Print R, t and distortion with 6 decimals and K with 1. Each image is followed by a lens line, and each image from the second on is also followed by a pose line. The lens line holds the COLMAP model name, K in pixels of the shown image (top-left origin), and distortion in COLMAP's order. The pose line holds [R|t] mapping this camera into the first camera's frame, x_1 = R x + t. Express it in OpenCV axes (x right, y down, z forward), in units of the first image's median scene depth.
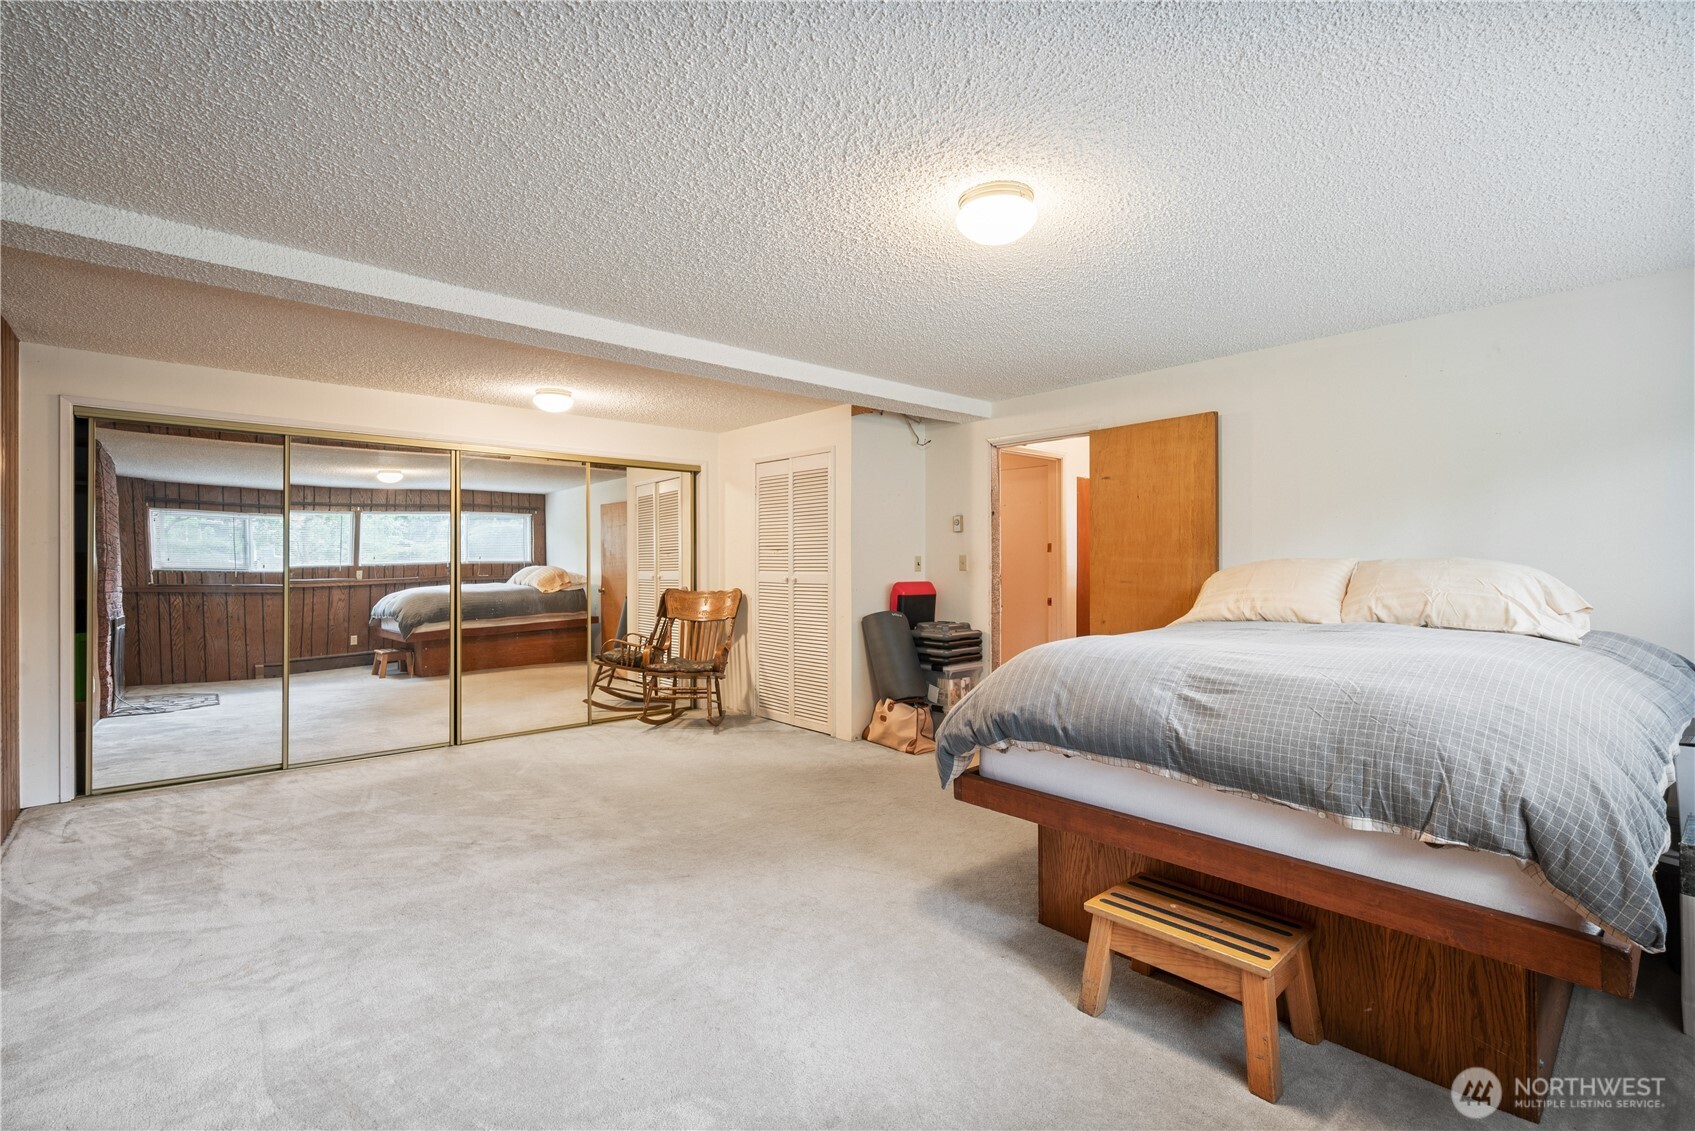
lens RADIAL K [[766.9, 0, 849.3], [0, 766.9, 556.3], [0, 0, 1]] dist [0.001905, 0.000147]
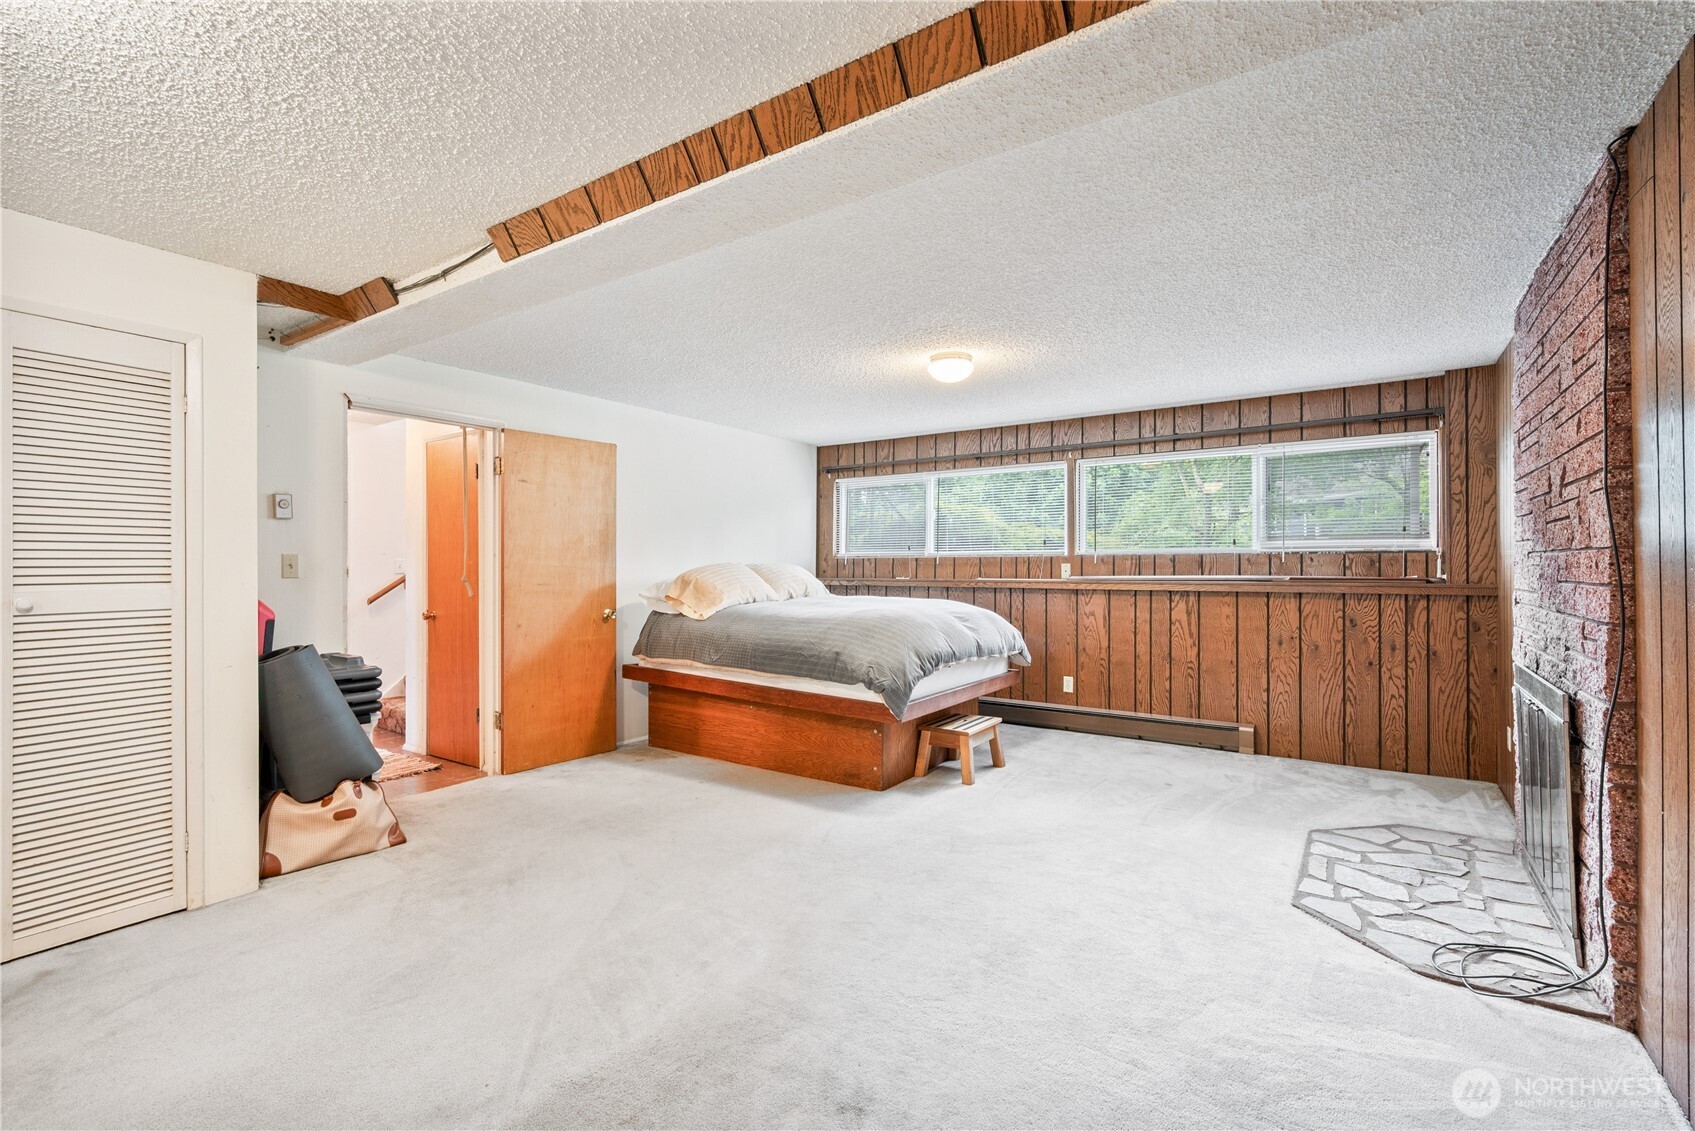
lens RADIAL K [[766.9, 0, 847.6], [0, 766.9, 569.2], [0, 0, 1]] dist [0.001905, 0.000147]
pose [[-0.233165, 0.002856, 0.972433, -0.727974], [0.001731, 0.999995, -0.002522, 0.015402], [-0.972436, 0.001096, -0.233169, 0.826137]]
